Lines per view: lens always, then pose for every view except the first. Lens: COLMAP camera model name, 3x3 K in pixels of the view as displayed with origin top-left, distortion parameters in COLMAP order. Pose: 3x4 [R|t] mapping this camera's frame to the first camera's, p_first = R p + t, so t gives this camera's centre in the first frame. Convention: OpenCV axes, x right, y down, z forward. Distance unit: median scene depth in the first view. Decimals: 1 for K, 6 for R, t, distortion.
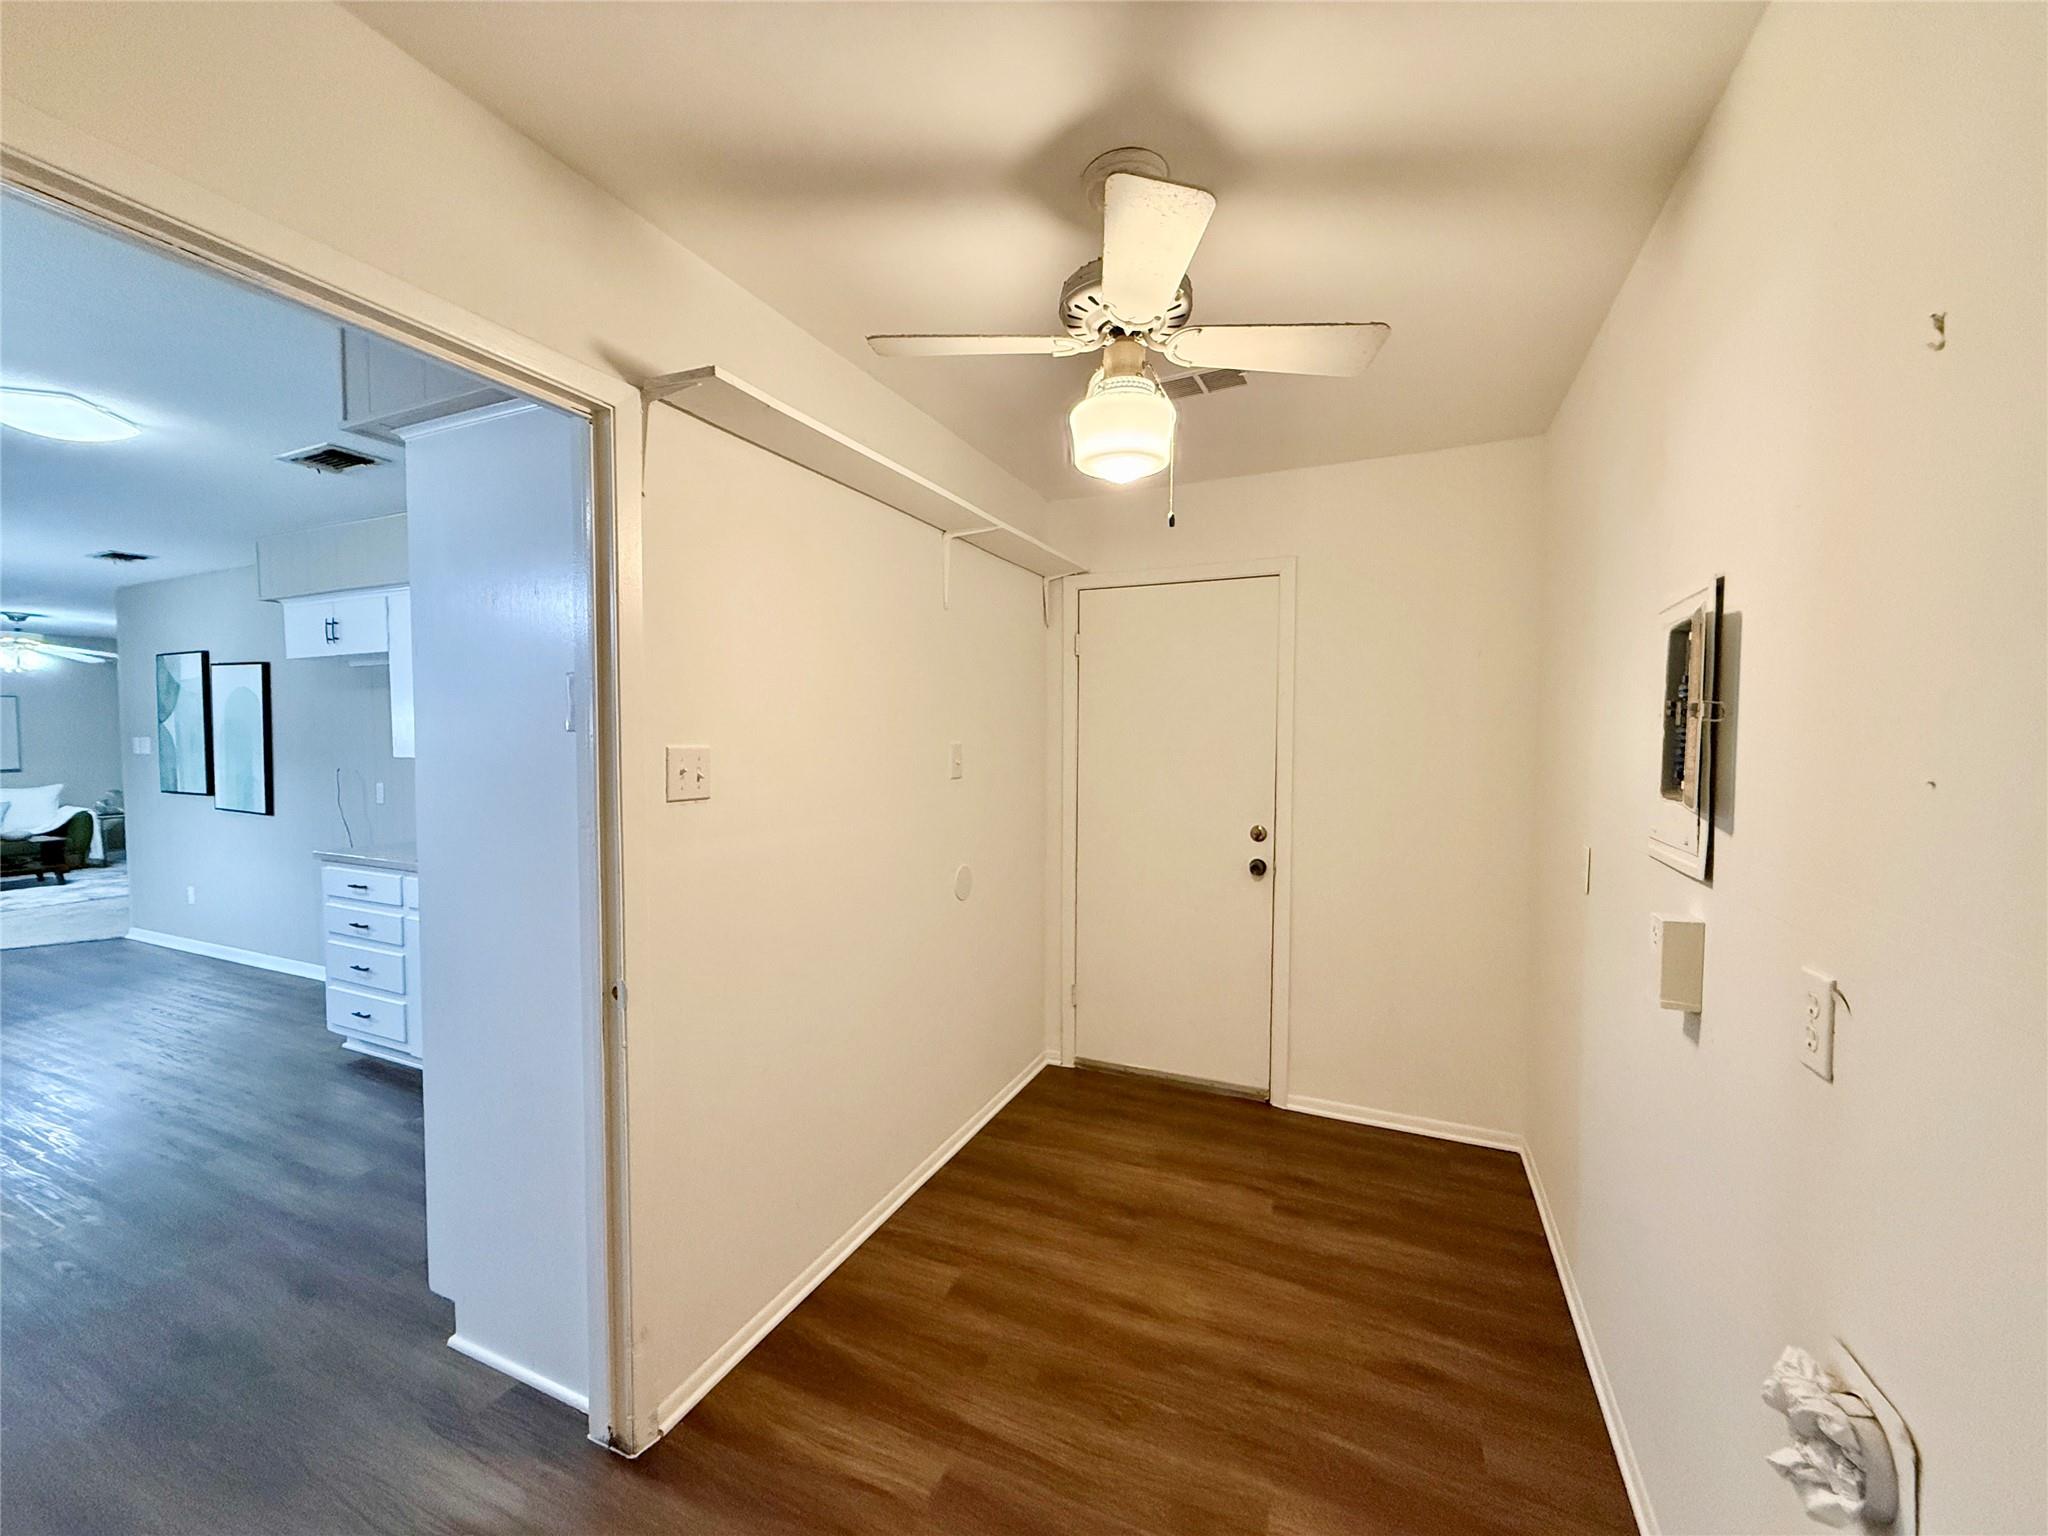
lens RADIAL K [[813.9, 0, 1014.6], [0, 813.9, 769.8], [0, 0, 1]] dist [-0.000158, 0.000488]
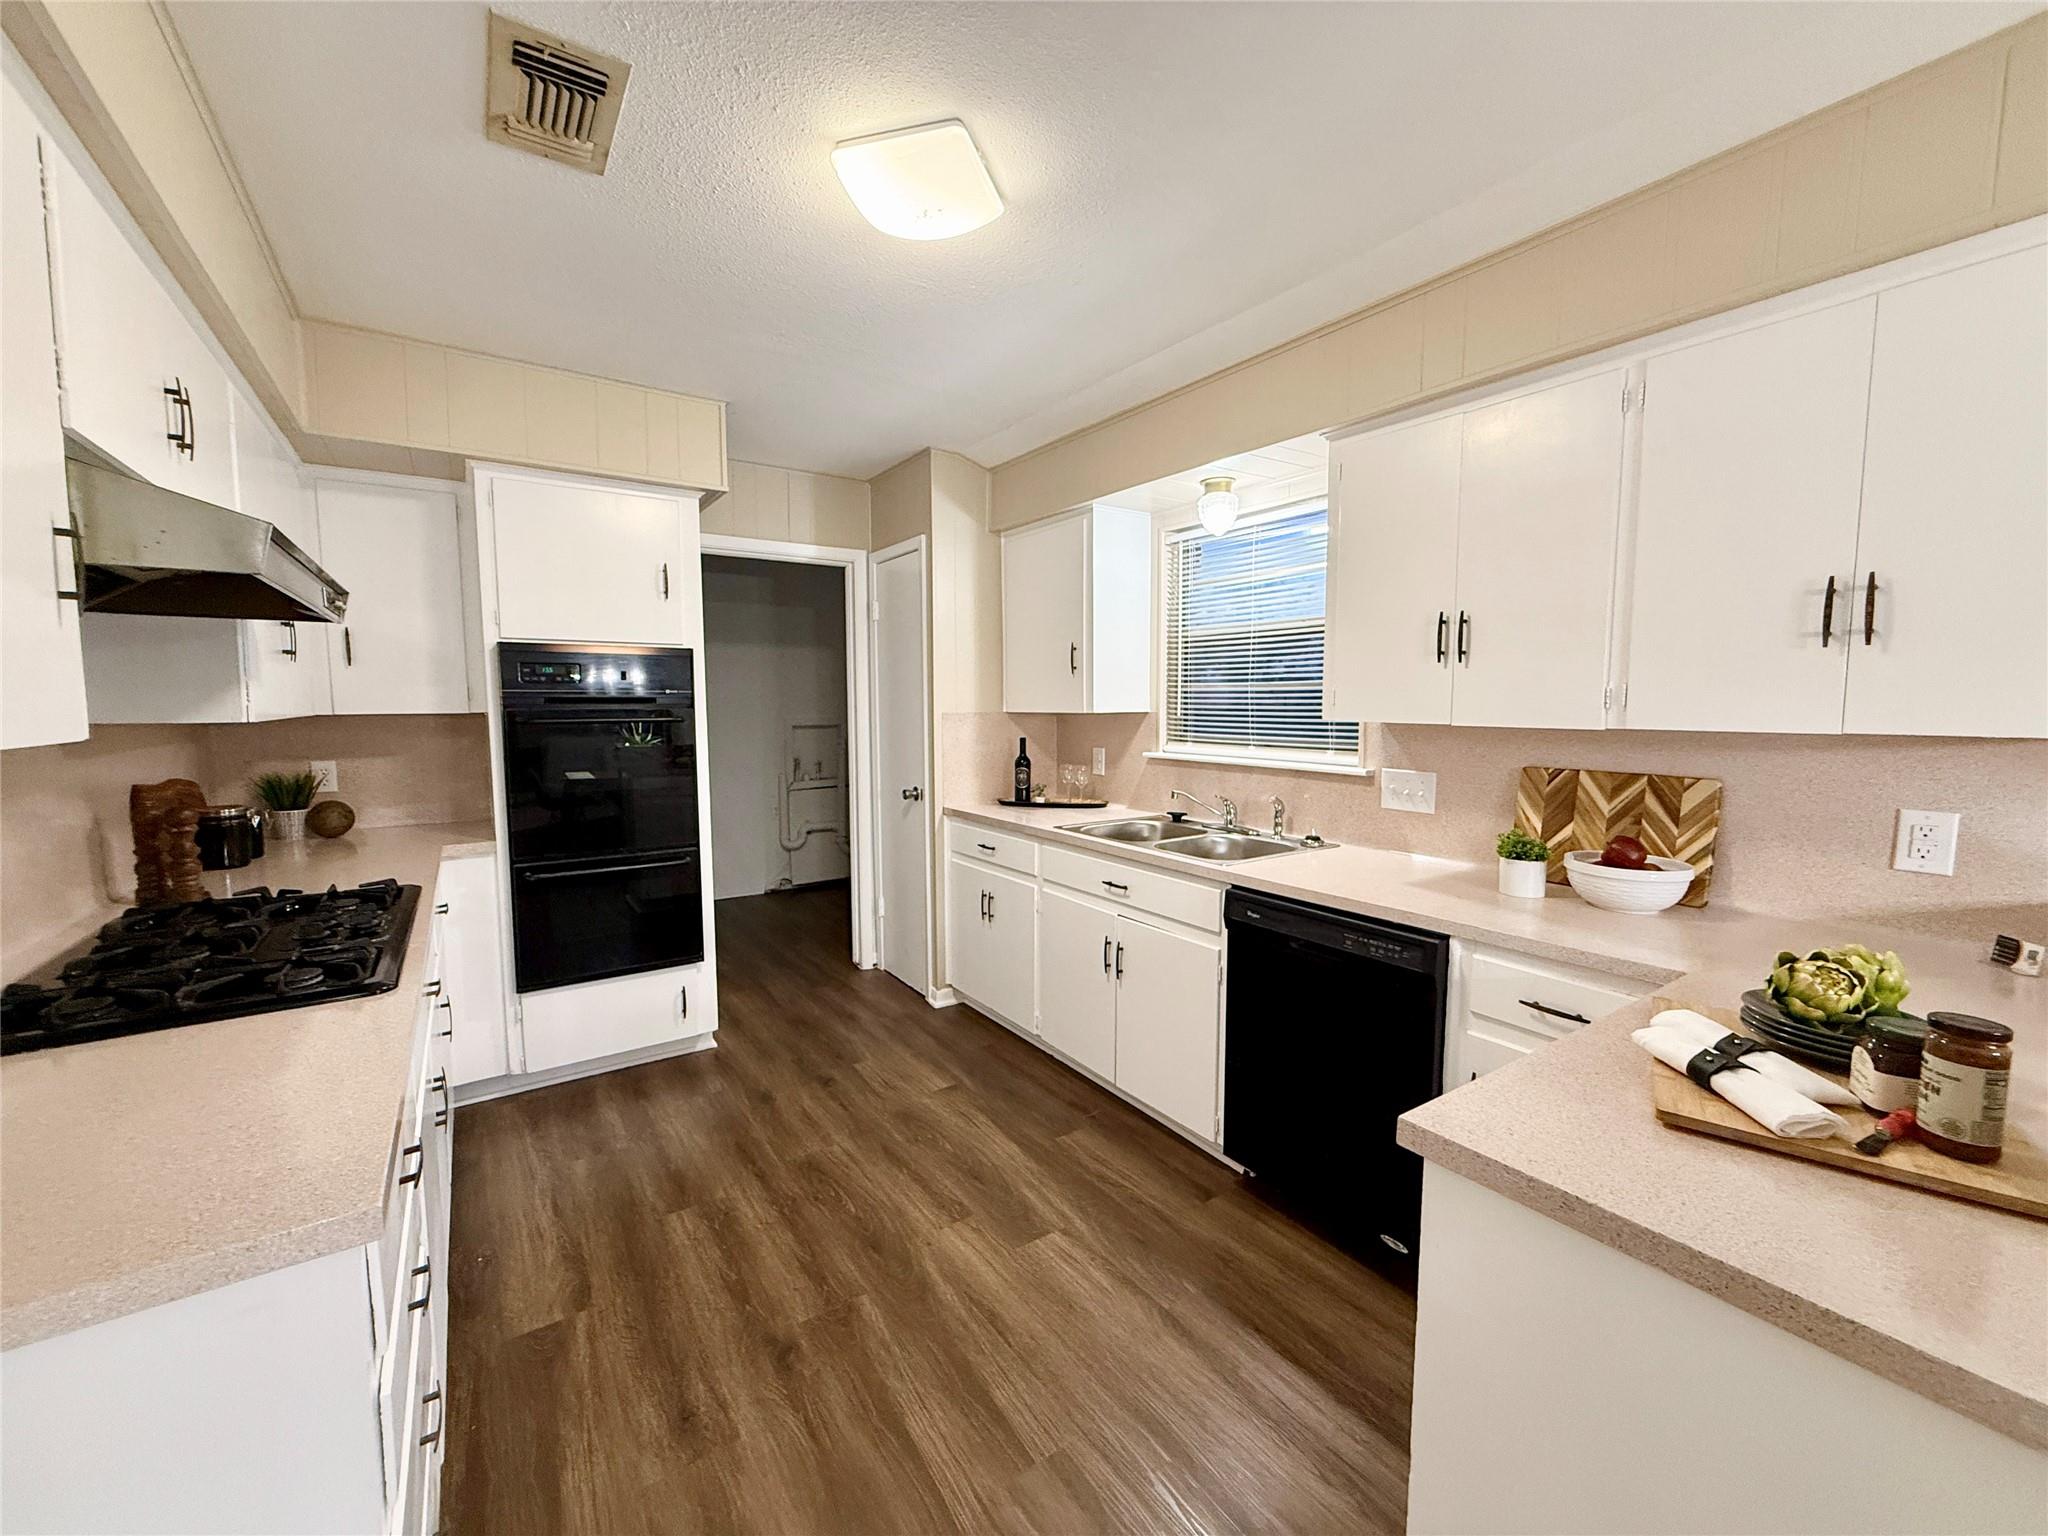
lens RADIAL K [[813.9, 0, 1024.2], [0, 813.9, 774.4], [0, 0, 1]] dist [-0.000158, 0.000488]
pose [[-0.857246, -0.047952, 0.512669, -0.773172], [0.020523, 0.991681, 0.127074, -0.020971], [-0.514497, 0.119455, -0.849131, 0.756253]]
